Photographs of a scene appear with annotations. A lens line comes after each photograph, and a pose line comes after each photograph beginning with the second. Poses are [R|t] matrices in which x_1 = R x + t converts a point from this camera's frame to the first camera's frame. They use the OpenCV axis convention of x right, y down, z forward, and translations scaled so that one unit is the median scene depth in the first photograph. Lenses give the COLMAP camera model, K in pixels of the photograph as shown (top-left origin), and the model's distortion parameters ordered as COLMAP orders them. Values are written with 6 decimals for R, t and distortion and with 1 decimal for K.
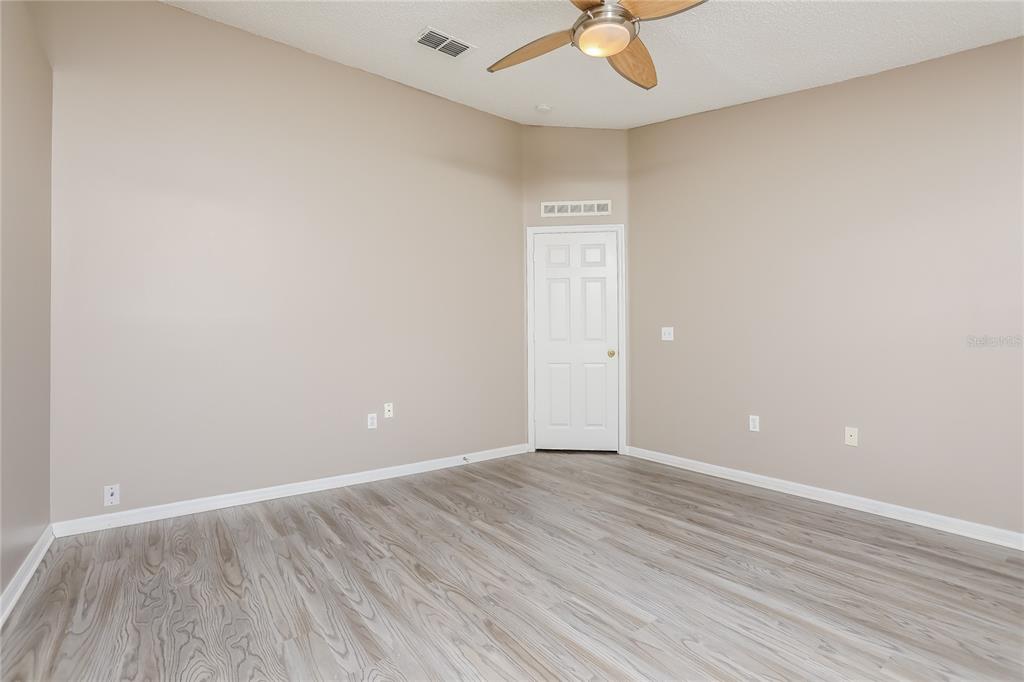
lens RADIAL K [[471.8, 0, 511.6], [0, 471.8, 339.6], [0, 0, 1]] dist [0.017654, 0.000401]
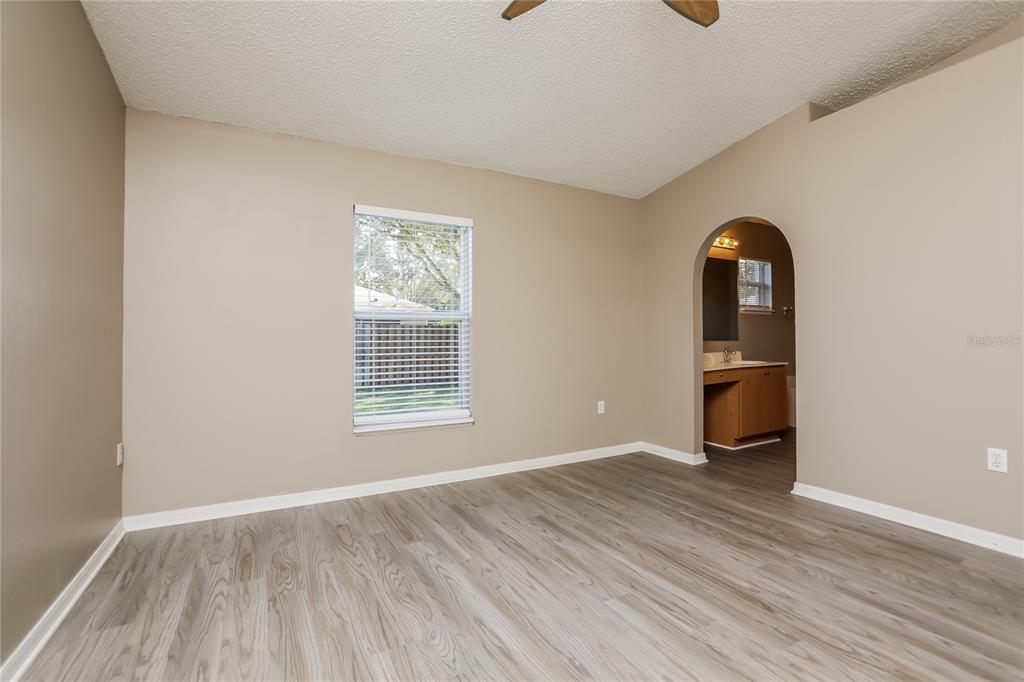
lens RADIAL K [[471.8, 0, 513.3], [0, 471.8, 338.8], [0, 0, 1]] dist [0.017654, 0.000401]
pose [[-0.990990, -0.001989, 0.133921, 0.362428], [-0.002411, 0.999993, -0.002993, -0.002759], [-0.133914, -0.003289, -0.990987, 2.052569]]
